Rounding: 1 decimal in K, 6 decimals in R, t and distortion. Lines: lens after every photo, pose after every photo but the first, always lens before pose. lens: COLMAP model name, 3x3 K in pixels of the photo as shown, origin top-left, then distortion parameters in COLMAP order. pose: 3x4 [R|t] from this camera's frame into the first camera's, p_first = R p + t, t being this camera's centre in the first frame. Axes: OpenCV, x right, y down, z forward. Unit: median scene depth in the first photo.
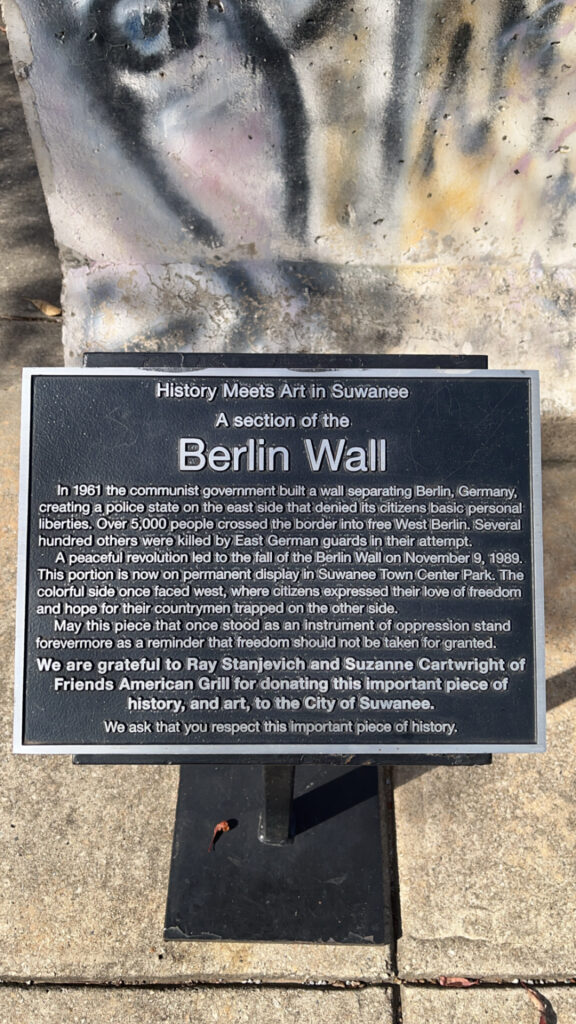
lens RADIAL K [[831.3, 0, 288.0], [0, 831.3, 512.0], [0, 0, 1]] dist [0.021786, 0.000713]
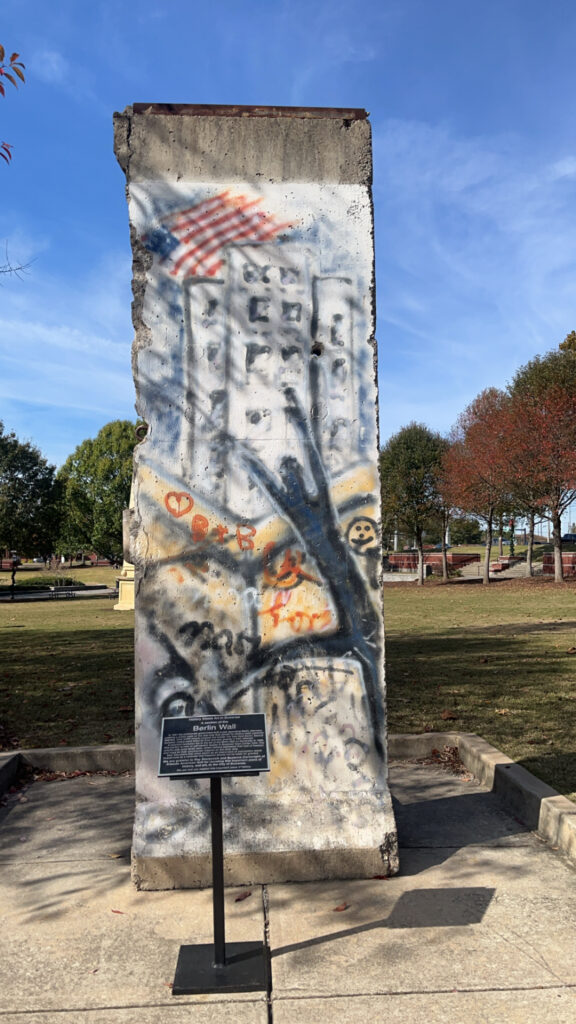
lens RADIAL K [[749.6, 0, 288.0], [0, 749.6, 512.0], [0, 0, 1]] dist [0.025554, 0.003854]
pose [[0.996312, -0.043968, 0.073688, 0.078514], [0.085774, 0.534586, -0.840750, 1.537975], [-0.002426, 0.843969, 0.536386, -1.255195]]
